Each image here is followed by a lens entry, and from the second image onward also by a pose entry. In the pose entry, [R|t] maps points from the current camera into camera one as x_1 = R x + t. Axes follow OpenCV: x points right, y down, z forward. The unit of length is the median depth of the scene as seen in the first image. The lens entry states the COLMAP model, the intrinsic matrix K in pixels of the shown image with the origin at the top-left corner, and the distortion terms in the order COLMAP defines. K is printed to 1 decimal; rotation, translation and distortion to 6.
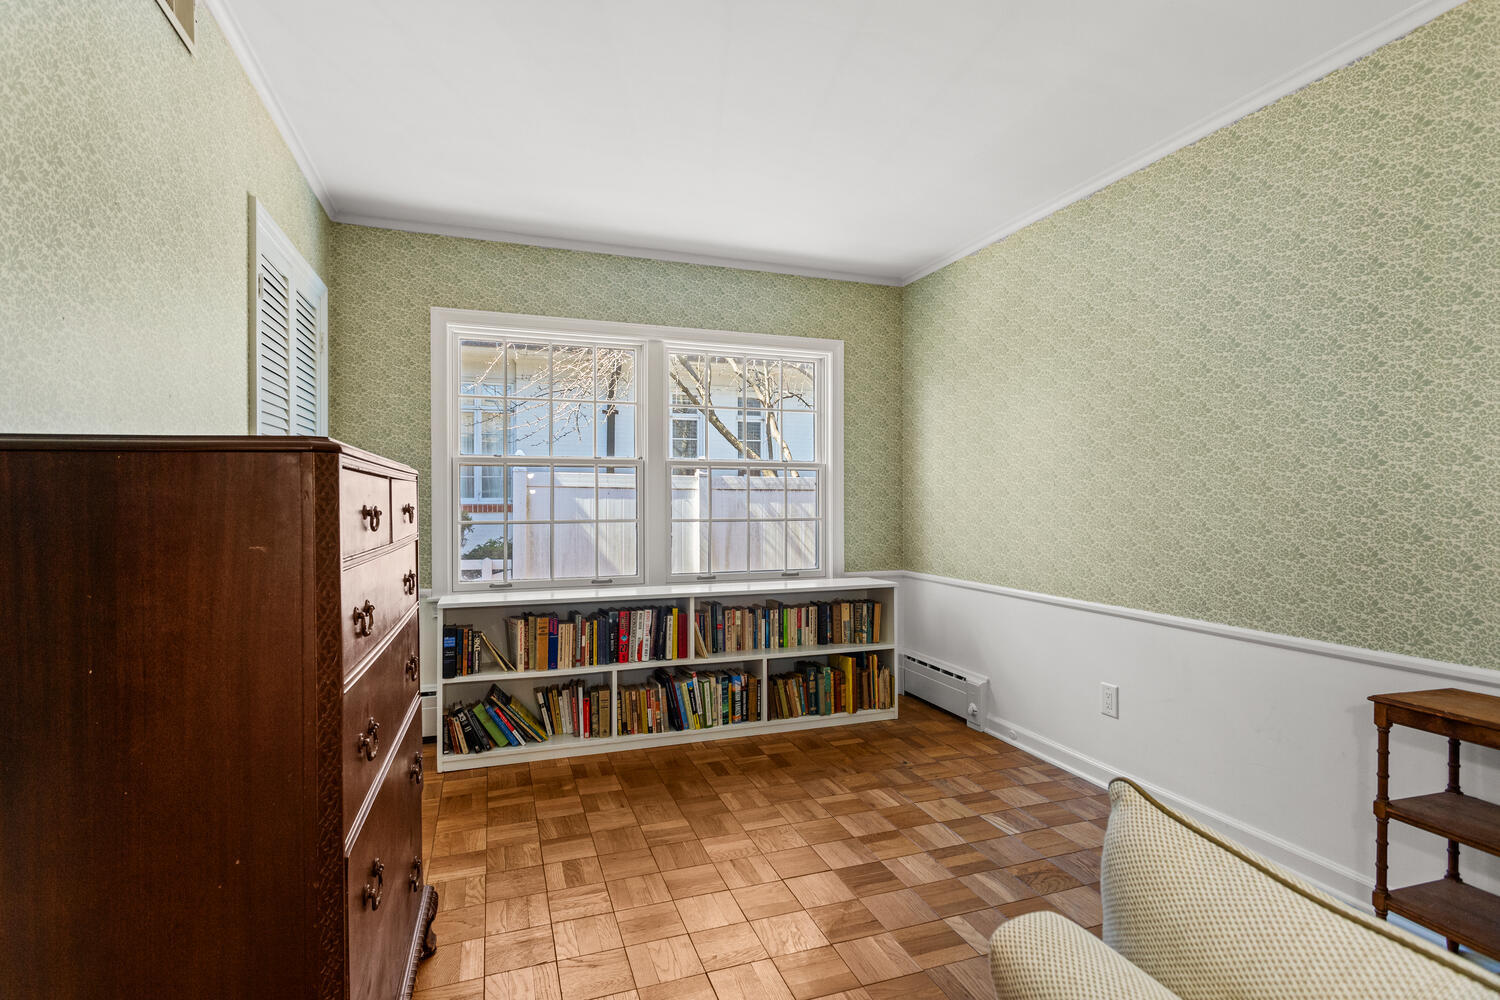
lens RADIAL K [[715.0, 0, 750.0], [0, 715.0, 500.0], [0, 0, 1]] dist [0.006837, -0.000224]
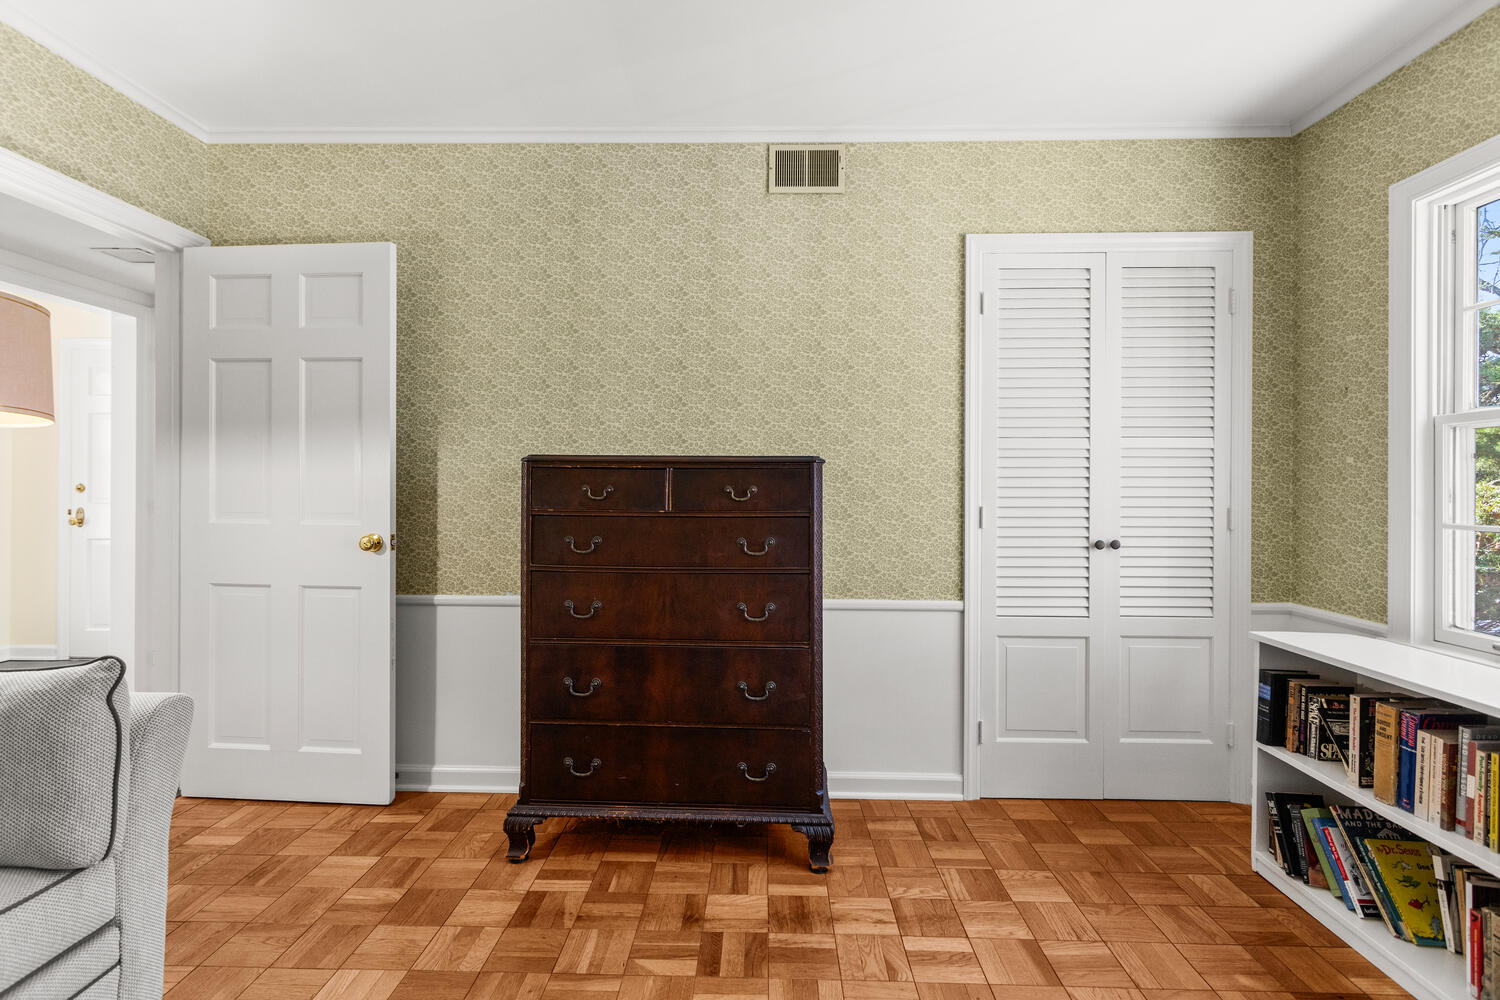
lens RADIAL K [[715.0, 0, 750.0], [0, 715.0, 500.0], [0, 0, 1]] dist [0.006837, -0.000224]
pose [[-0.354032, 0.011080, -0.935168, 0.394439], [-0.005530, 0.999888, 0.013940, 0.005420], [0.935217, 0.010106, -0.353931, 0.759577]]
